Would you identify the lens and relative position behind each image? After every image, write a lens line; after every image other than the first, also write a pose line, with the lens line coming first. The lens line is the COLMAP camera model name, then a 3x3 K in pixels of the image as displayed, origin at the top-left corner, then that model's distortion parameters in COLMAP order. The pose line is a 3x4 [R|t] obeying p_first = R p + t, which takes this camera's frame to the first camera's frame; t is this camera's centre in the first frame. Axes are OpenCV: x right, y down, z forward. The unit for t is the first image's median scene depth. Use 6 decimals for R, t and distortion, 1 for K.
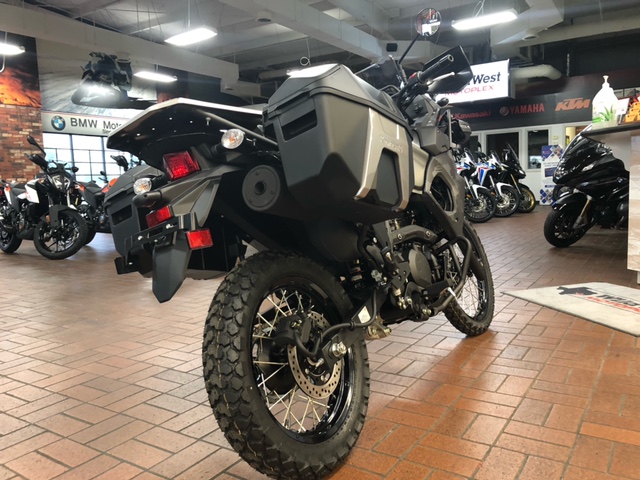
lens RADIAL K [[529.4, 0, 324.3], [0, 529.4, 247.2], [0, 0, 1]] dist [-0.004117, 0.001558]
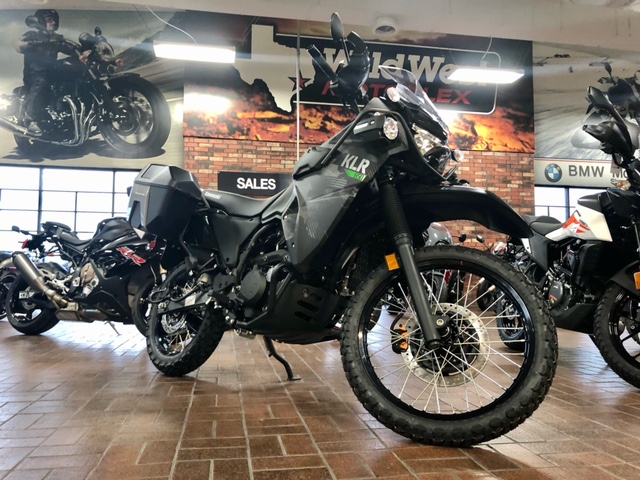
lens RADIAL K [[529.4, 0, 324.3], [0, 529.4, 247.2], [0, 0, 1]] dist [-0.004117, 0.001558]
pose [[0.691962, -0.016408, -0.721748, -0.186368], [-0.101370, 0.987629, -0.119640, -0.004220], [0.714782, 0.155950, 0.681738, 0.265864]]
